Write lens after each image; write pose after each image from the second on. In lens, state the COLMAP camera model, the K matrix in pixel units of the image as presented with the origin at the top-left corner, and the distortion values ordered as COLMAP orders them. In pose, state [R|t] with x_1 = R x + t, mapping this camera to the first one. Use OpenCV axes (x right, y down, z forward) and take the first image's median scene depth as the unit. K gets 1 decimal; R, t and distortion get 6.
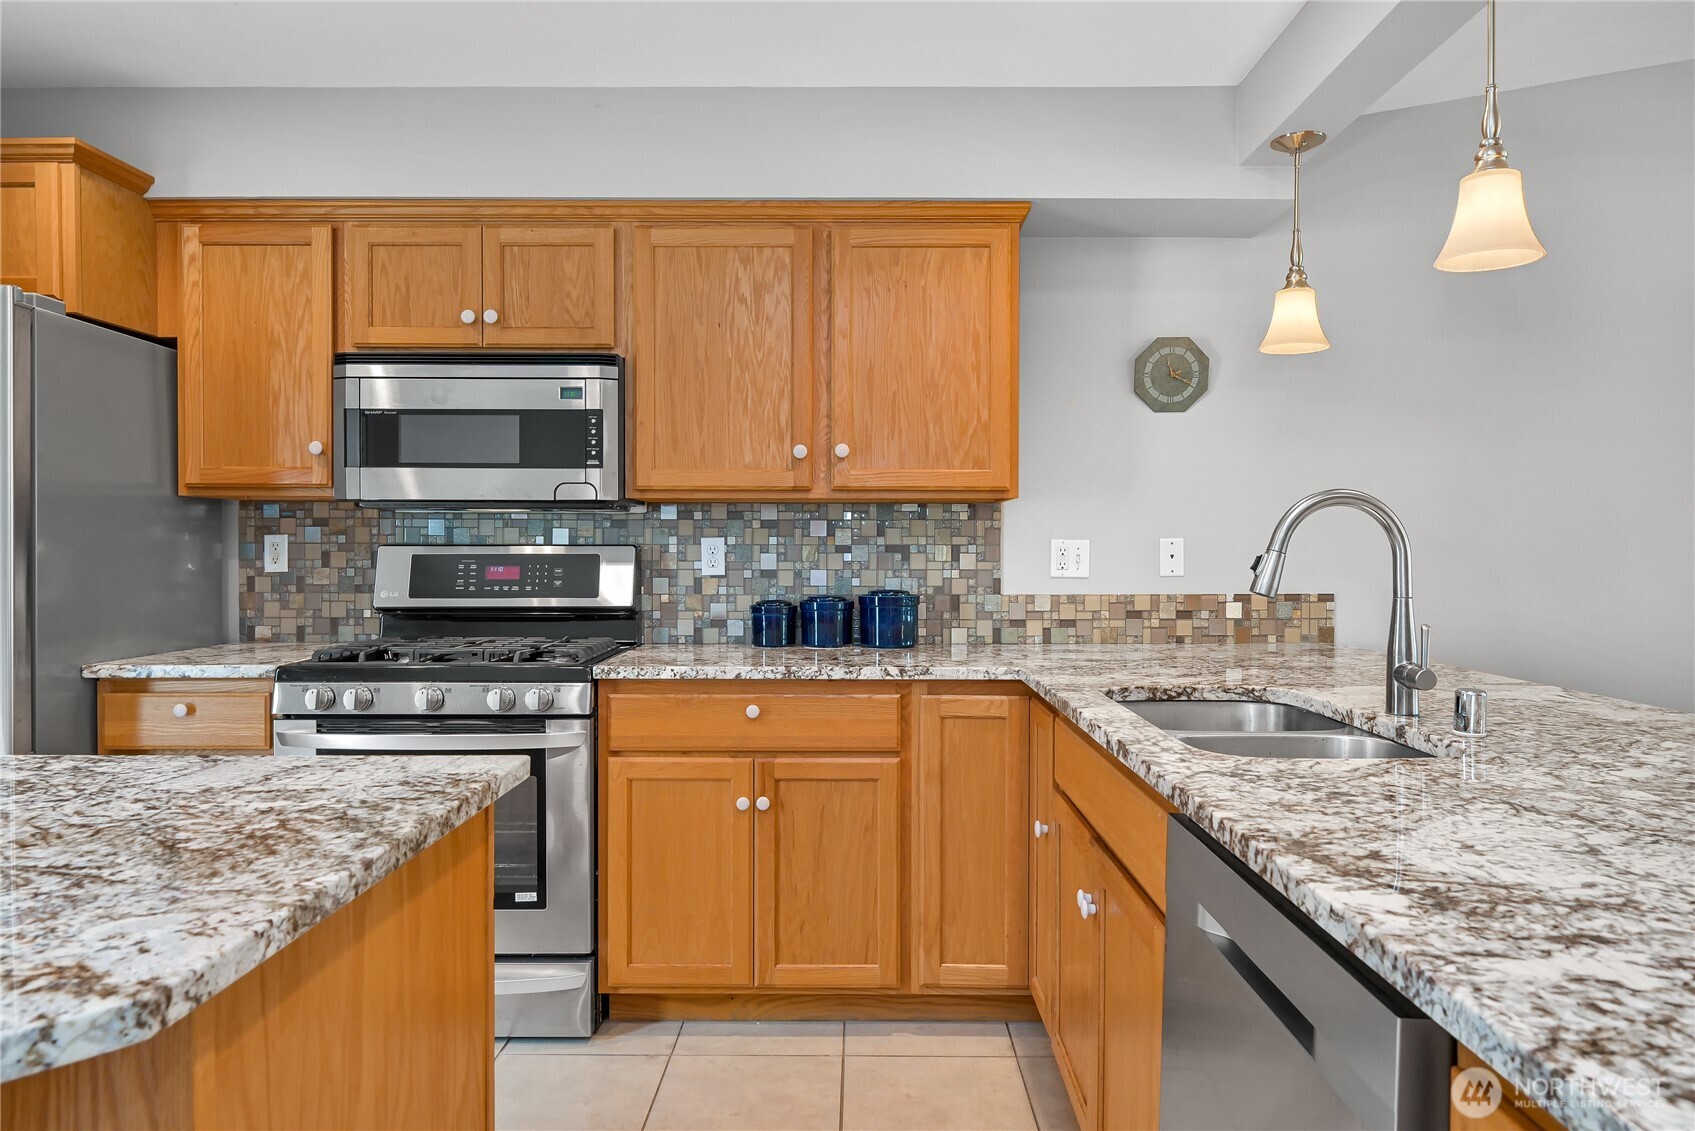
lens RADIAL K [[1064.4, 0, 854.5], [0, 1064.4, 562.5], [0, 0, 1]] dist [-0.004680, 0.000775]
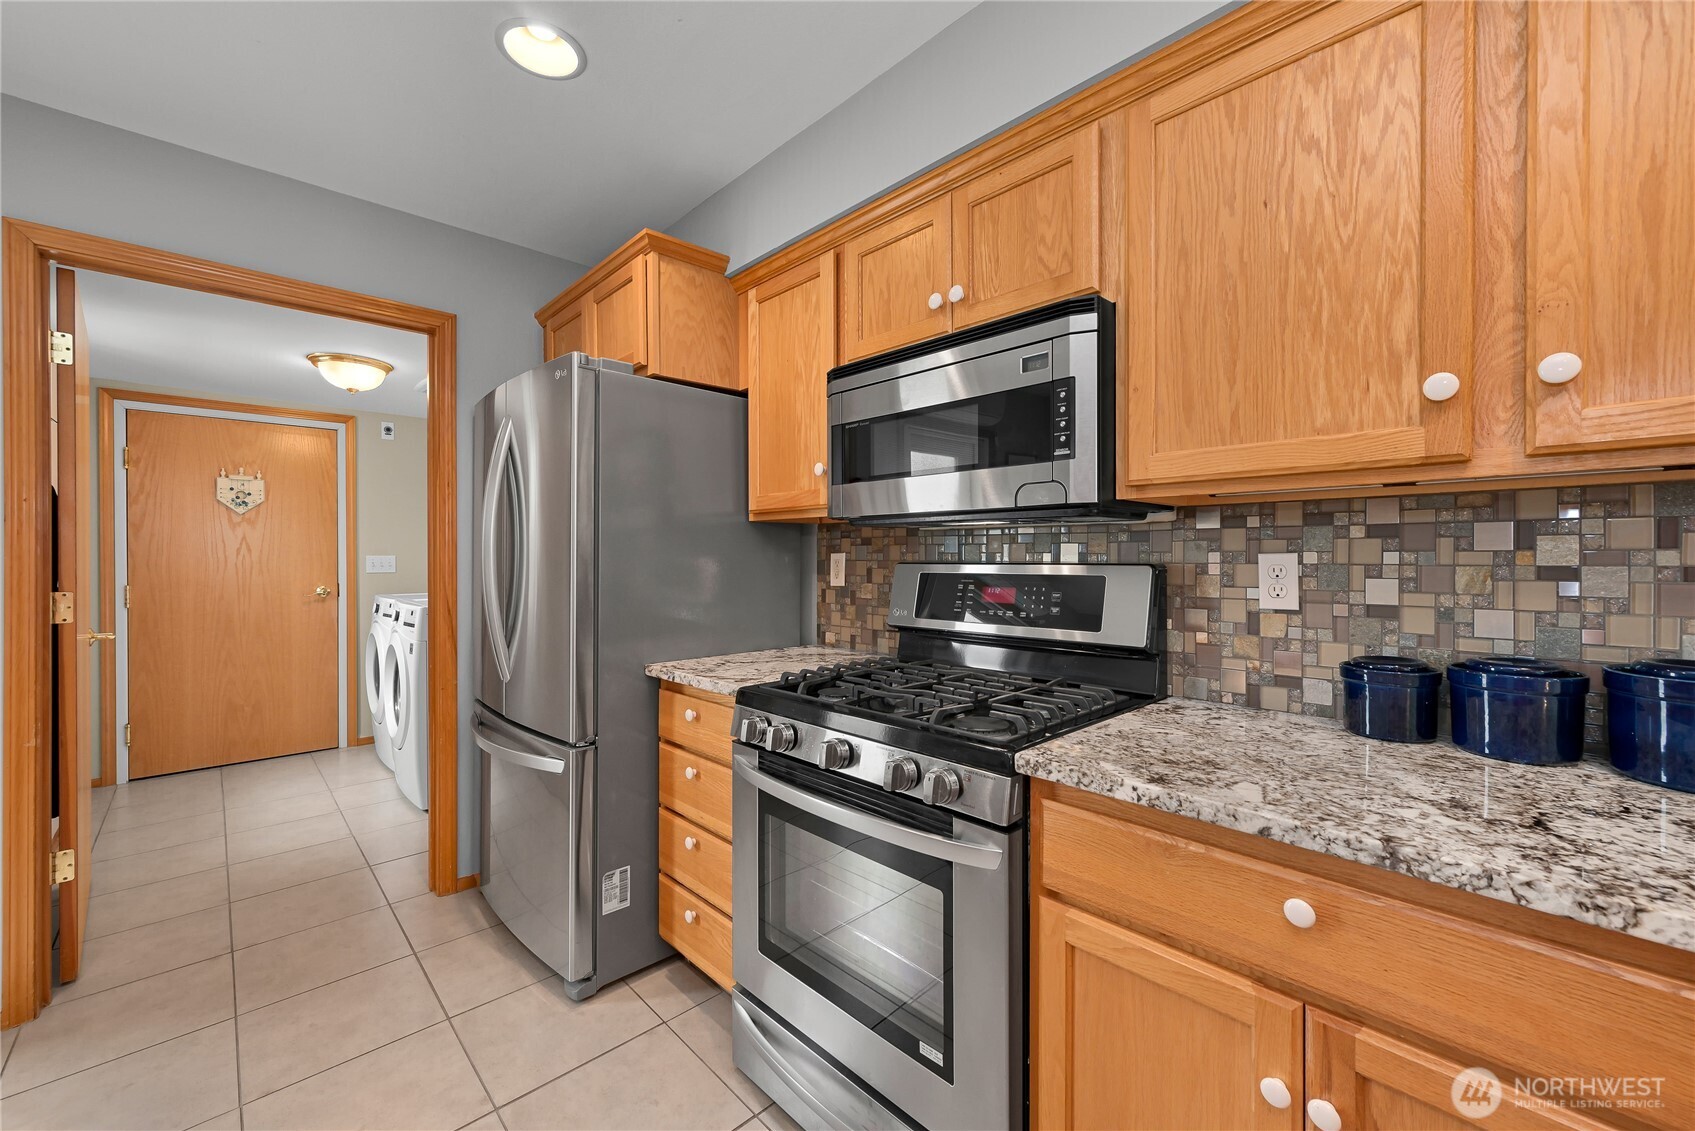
lens RADIAL K [[676.5, 0, 851.6], [0, 676.5, 559.0], [0, 0, 1]] dist [0.000346, 0.000662]
pose [[0.693173, 0.000263, -0.720771, -0.012548], [-0.007696, 0.999946, -0.007037, -0.016455], [0.720730, 0.010425, 0.693138, 0.564918]]
